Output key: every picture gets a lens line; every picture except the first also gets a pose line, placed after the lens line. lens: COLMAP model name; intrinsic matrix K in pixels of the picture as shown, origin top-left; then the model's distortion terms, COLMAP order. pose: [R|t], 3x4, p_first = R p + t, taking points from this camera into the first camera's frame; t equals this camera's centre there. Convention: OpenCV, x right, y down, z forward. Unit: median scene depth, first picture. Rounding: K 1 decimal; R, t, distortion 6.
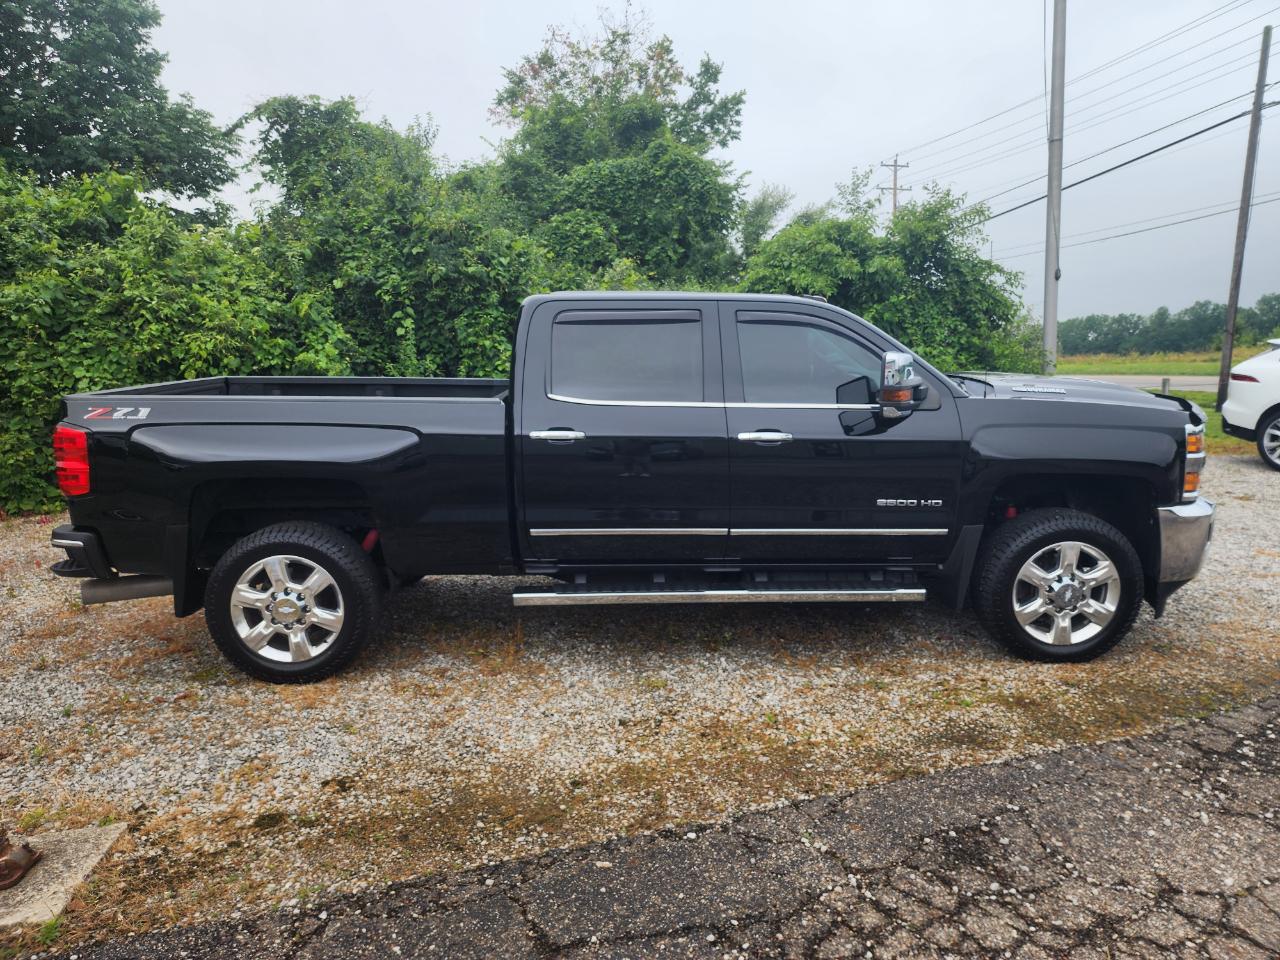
lens RADIAL K [[873.6, 0, 647.4], [0, 873.6, 470.5], [0, 0, 1]] dist [0.065950, -0.056488]
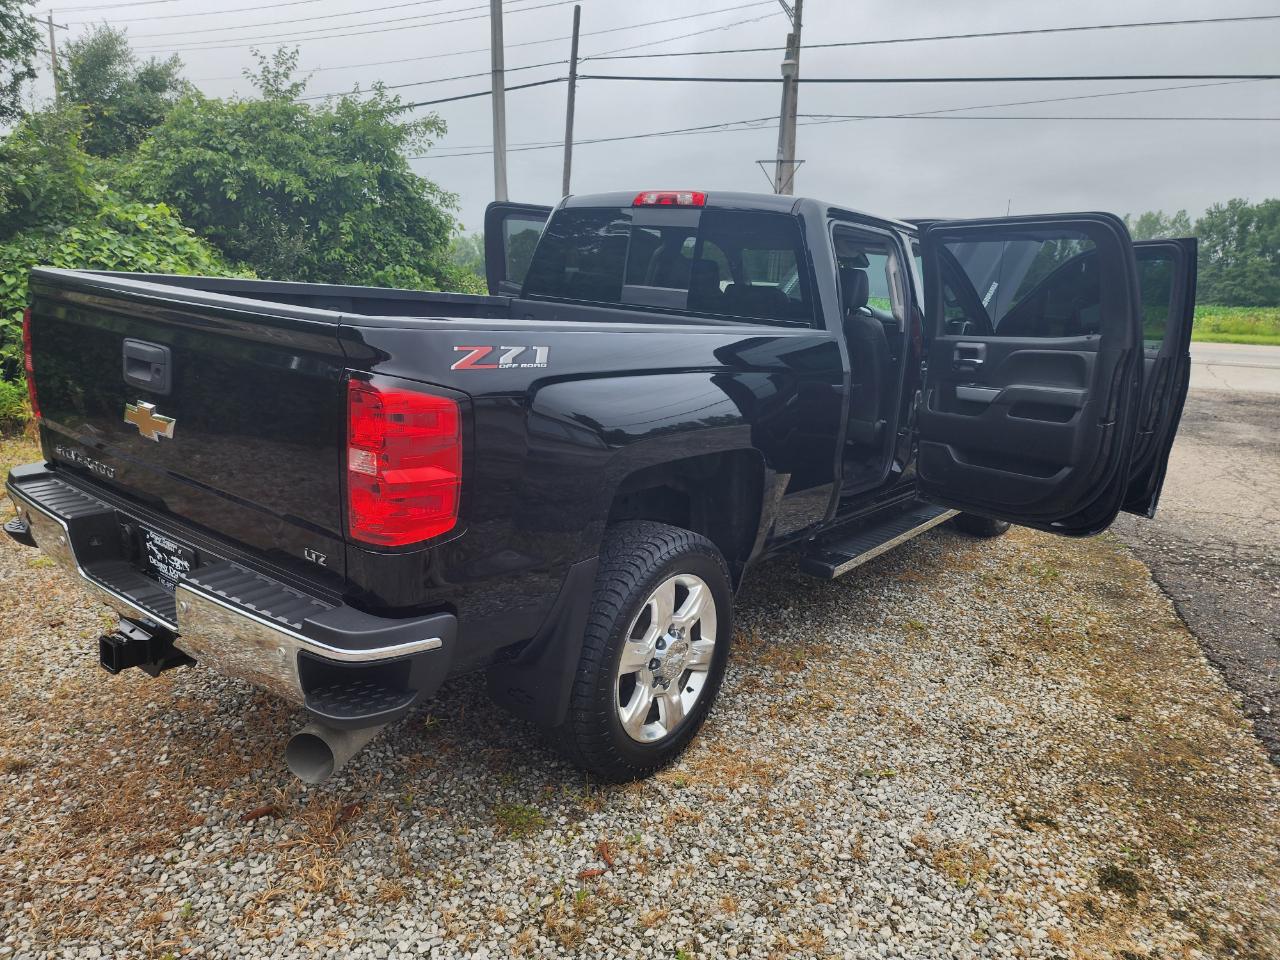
lens RADIAL K [[873.6, 0, 652.8], [0, 873.6, 484.8], [0, 0, 1]] dist [0.065950, -0.056488]
pose [[0.603914, -0.128131, 0.786683, -0.942207], [0.041760, 0.990725, 0.129307, -0.054675], [-0.795955, -0.045238, 0.603663, 0.655601]]
